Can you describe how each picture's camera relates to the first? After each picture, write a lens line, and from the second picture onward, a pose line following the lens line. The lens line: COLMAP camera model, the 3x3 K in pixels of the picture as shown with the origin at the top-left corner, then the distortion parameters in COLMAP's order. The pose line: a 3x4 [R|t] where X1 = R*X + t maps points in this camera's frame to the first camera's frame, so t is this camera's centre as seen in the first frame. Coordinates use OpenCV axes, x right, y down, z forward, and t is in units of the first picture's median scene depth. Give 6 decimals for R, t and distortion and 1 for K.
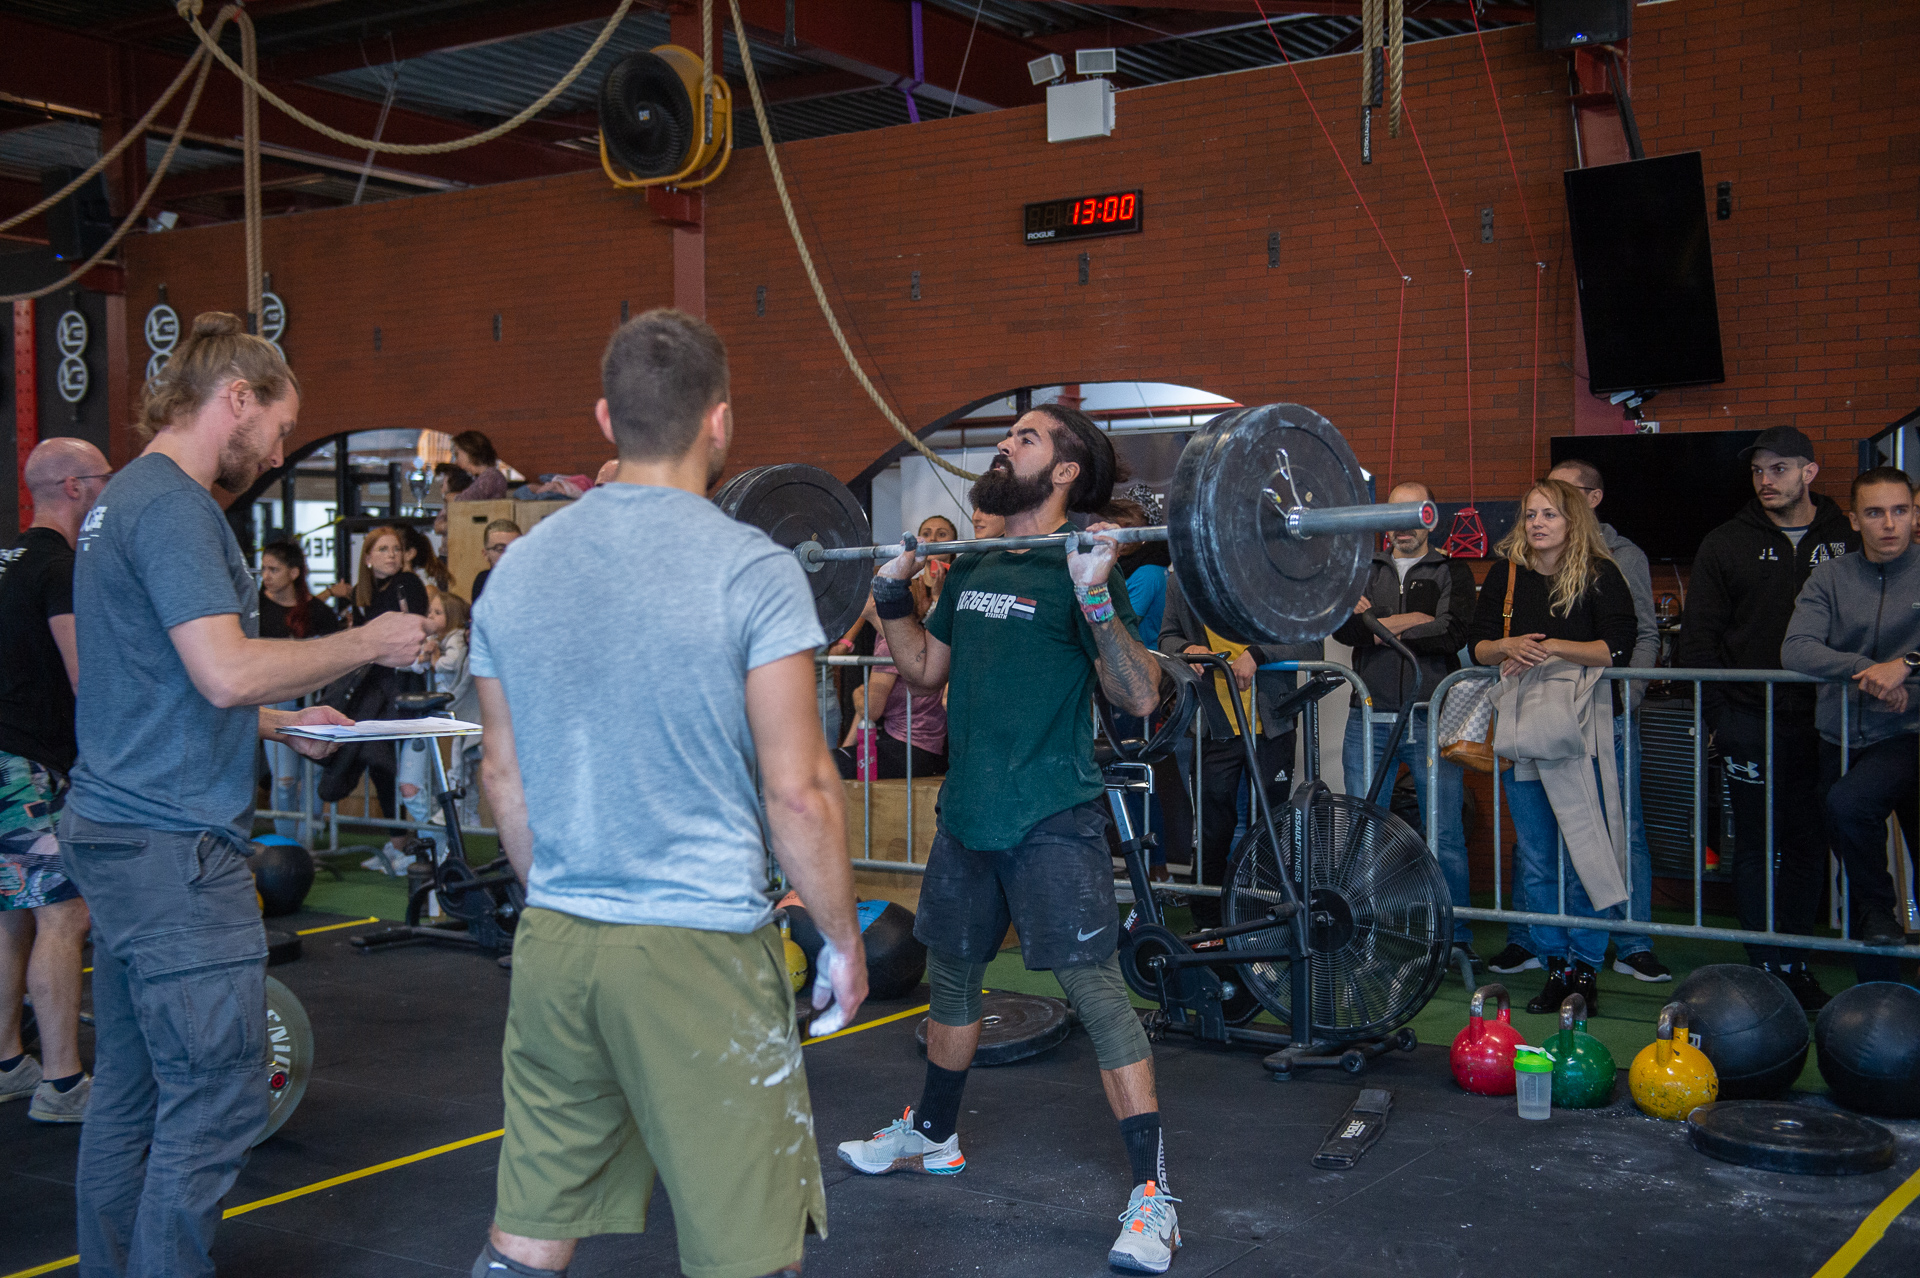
lens RADIAL K [[2208.7, 0, 960.0], [0, 2208.7, 639.0], [0, 0, 1]] dist [0.142090, -0.002994]
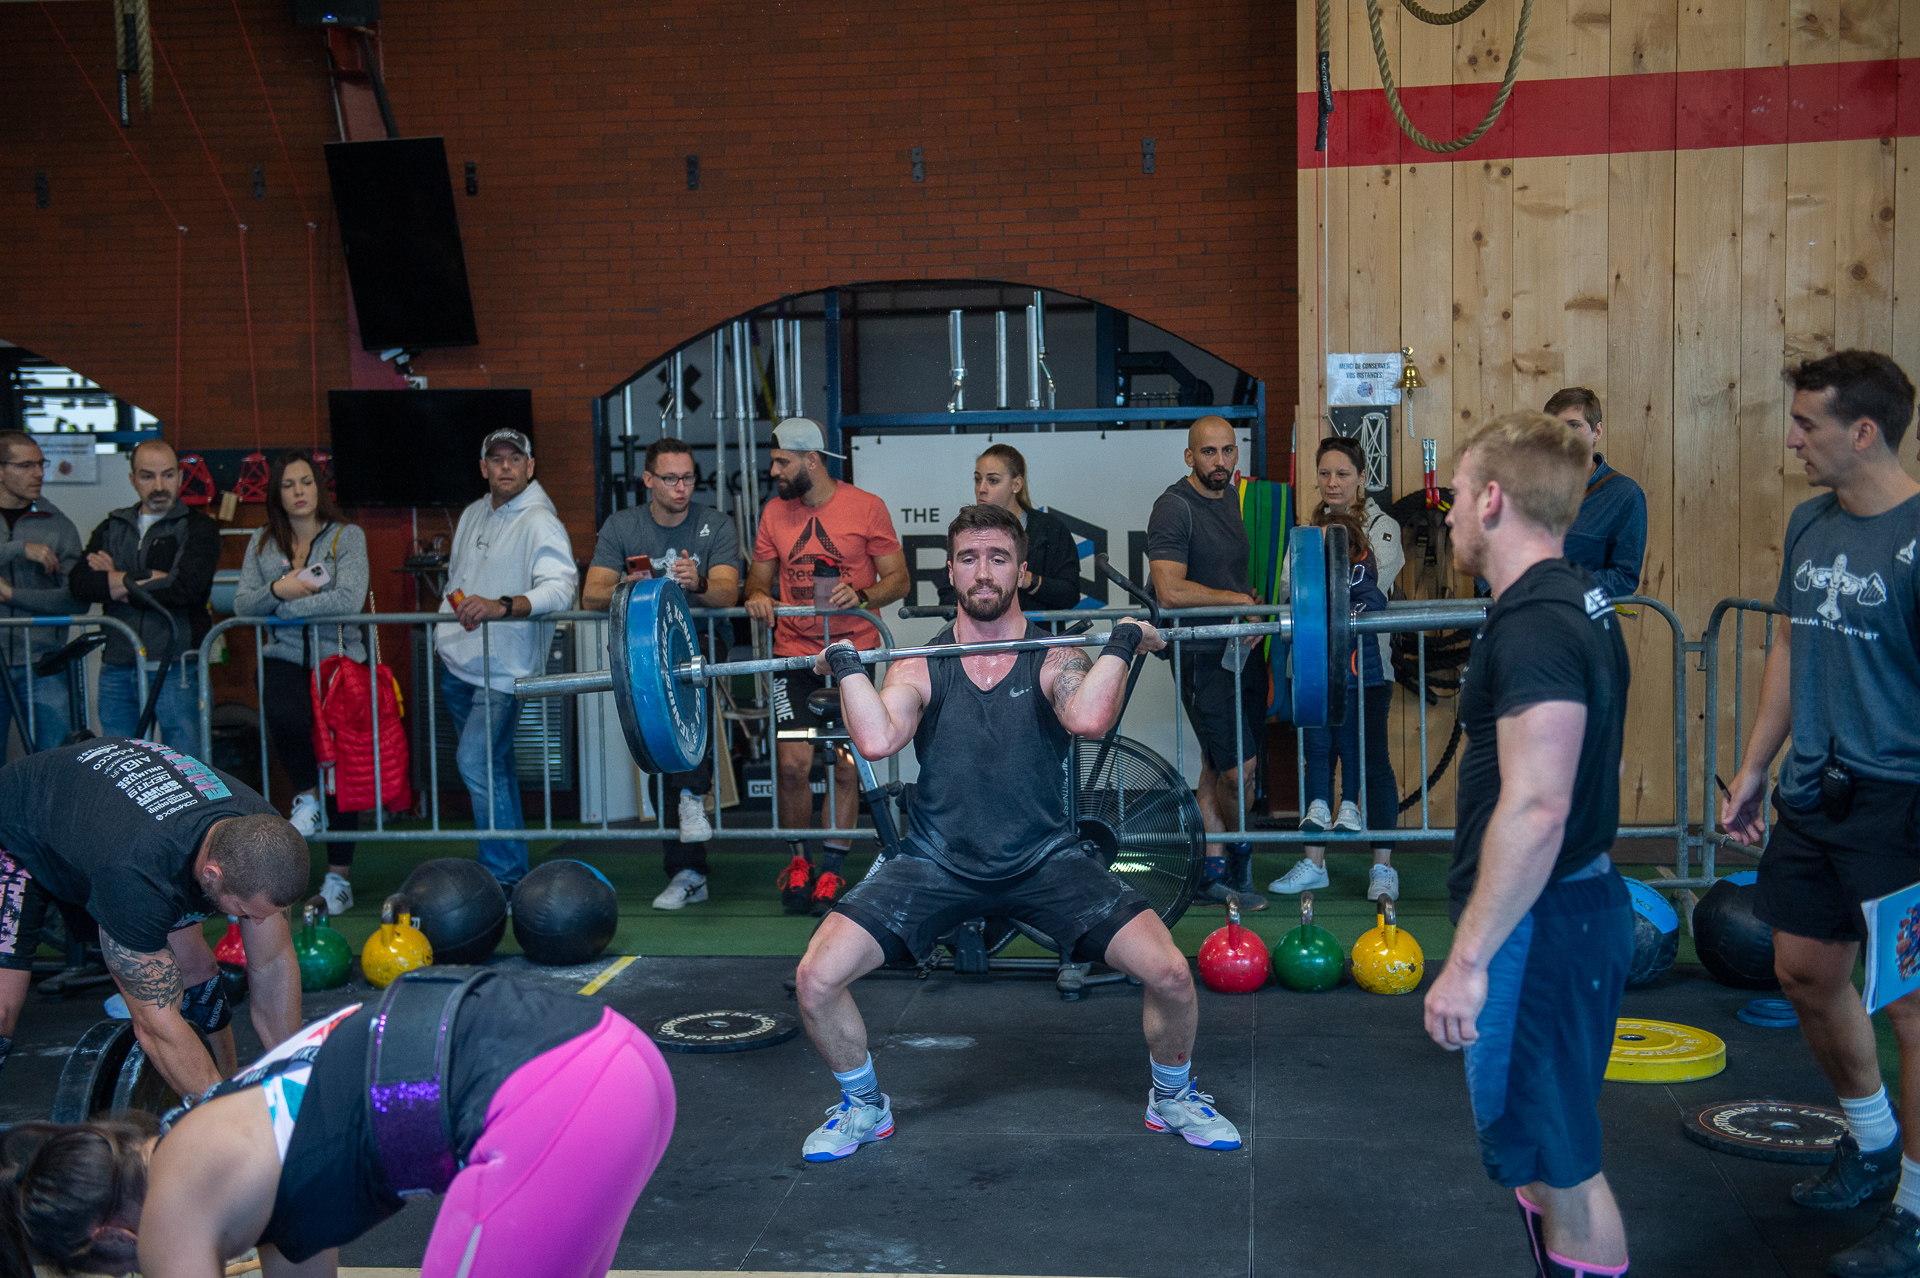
lens RADIAL K [[2484.2, 0, 960.0], [0, 2484.2, 639.0], [0, 0, 1]] dist [0.142382, -0.011595]
pose [[0.895874, -0.043556, 0.442169, -0.002488], [0.025184, 0.998561, 0.047340, -0.031928], [-0.443594, -0.031276, 0.895682, -0.339940]]
